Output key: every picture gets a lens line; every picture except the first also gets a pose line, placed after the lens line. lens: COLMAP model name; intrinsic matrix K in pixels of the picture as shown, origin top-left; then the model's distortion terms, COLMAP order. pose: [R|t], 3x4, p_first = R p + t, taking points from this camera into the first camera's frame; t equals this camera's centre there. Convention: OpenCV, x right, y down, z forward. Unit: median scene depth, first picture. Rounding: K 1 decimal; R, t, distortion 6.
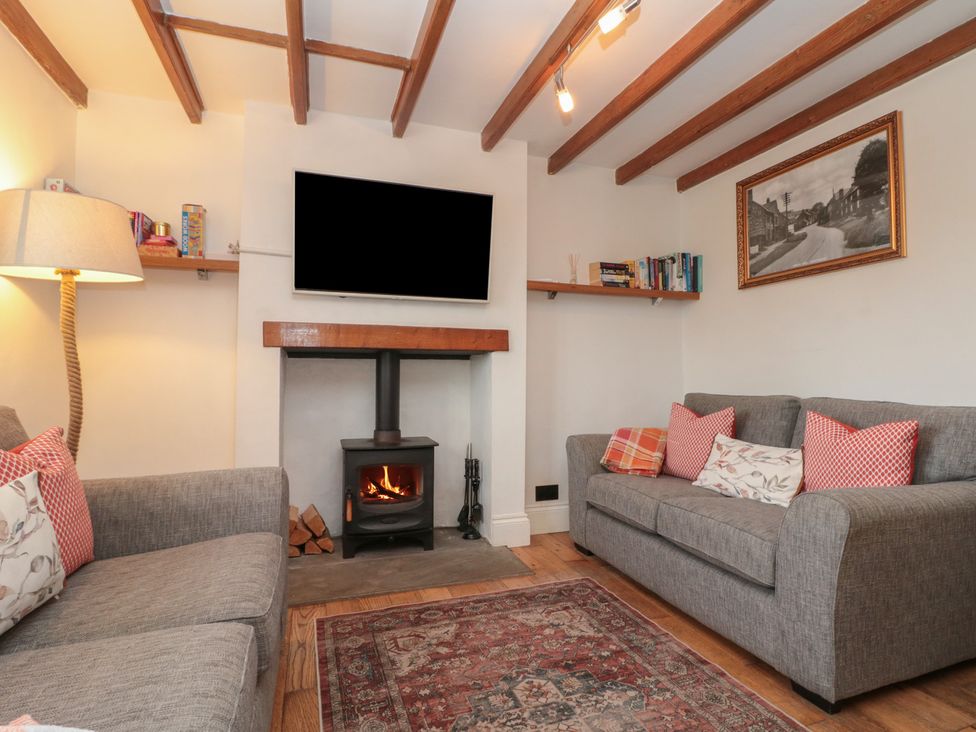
lens RADIAL K [[524.0, 0, 505.4], [0, 524.0, 370.9], [0, 0, 1]] dist [-0.000748, -0.011735]
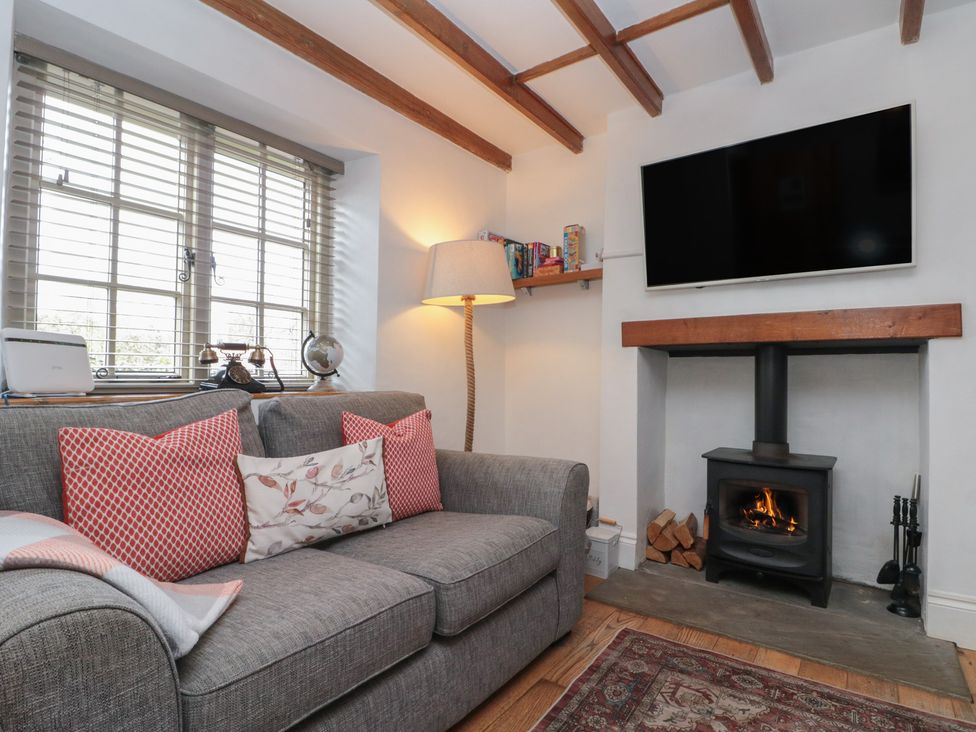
lens RADIAL K [[524.0, 0, 485.1], [0, 524.0, 368.7], [0, 0, 1]] dist [-0.000748, -0.011735]
pose [[0.556709, -0.010301, -0.830643, 0.242967], [0.001288, 0.999933, -0.011537, 0.008386], [0.830706, 0.005353, 0.556685, 0.204169]]
